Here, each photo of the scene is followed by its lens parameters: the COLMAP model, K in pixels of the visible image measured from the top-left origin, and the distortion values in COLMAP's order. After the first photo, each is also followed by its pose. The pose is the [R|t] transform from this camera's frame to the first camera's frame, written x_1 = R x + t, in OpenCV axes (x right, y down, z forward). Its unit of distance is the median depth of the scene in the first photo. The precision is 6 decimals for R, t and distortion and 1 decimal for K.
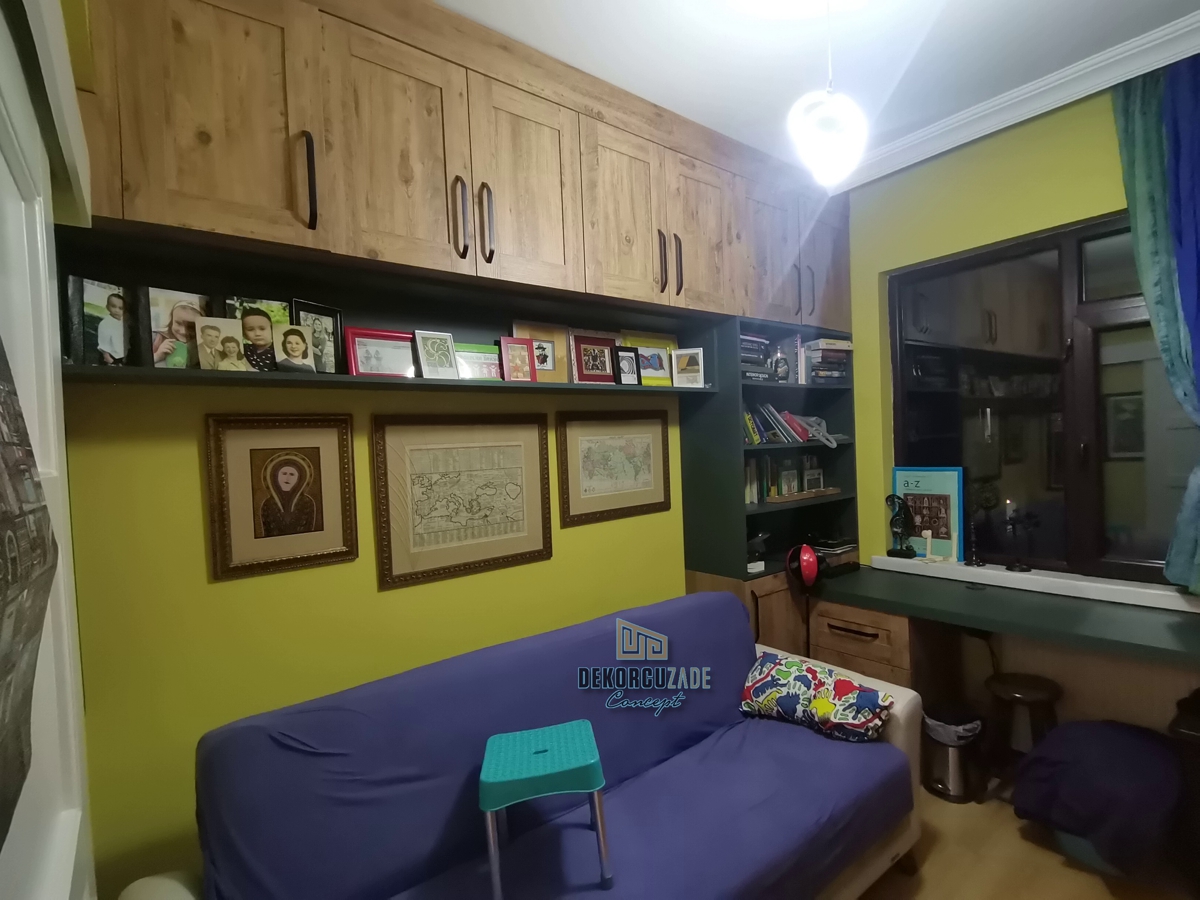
lens RADIAL K [[600.5, 0, 600.1], [0, 600.5, 454.9], [0, 0, 1]] dist [0.030776, -0.022693]
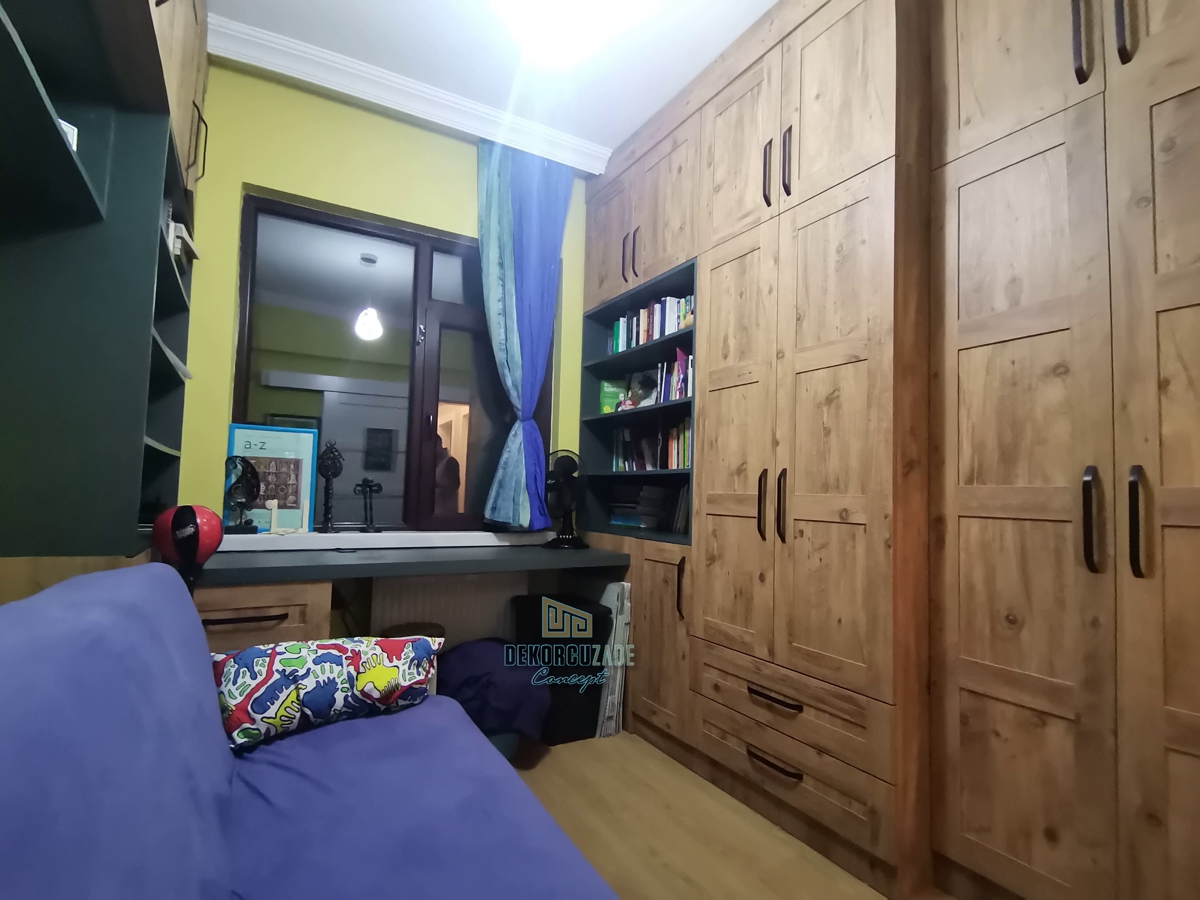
lens RADIAL K [[600.5, 0, 606.2], [0, 600.5, 465.0], [0, 0, 1]] dist [0.030776, -0.022693]
pose [[0.124431, 0.101062, 0.987068, -0.294955], [-0.014806, 0.994878, -0.099995, 0.184755], [-0.992118, -0.002172, 0.125290, 0.513093]]
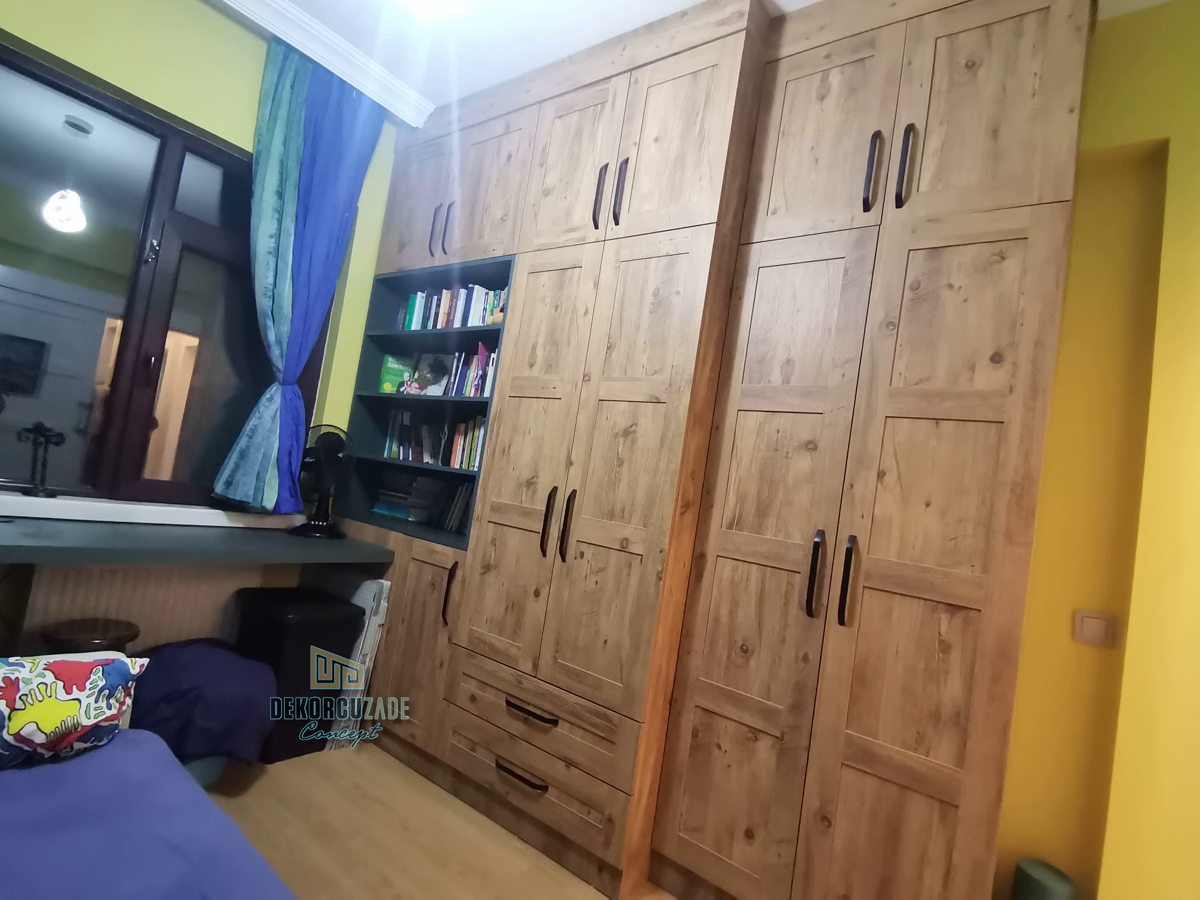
lens RADIAL K [[600.5, 0, 604.5], [0, 600.5, 463.7], [0, 0, 1]] dist [0.030776, -0.022693]
pose [[-0.277604, 0.053824, 0.959187, -0.270794], [-0.122237, 0.988335, -0.090837, 0.140637], [-0.952887, -0.142465, -0.267787, 0.562562]]
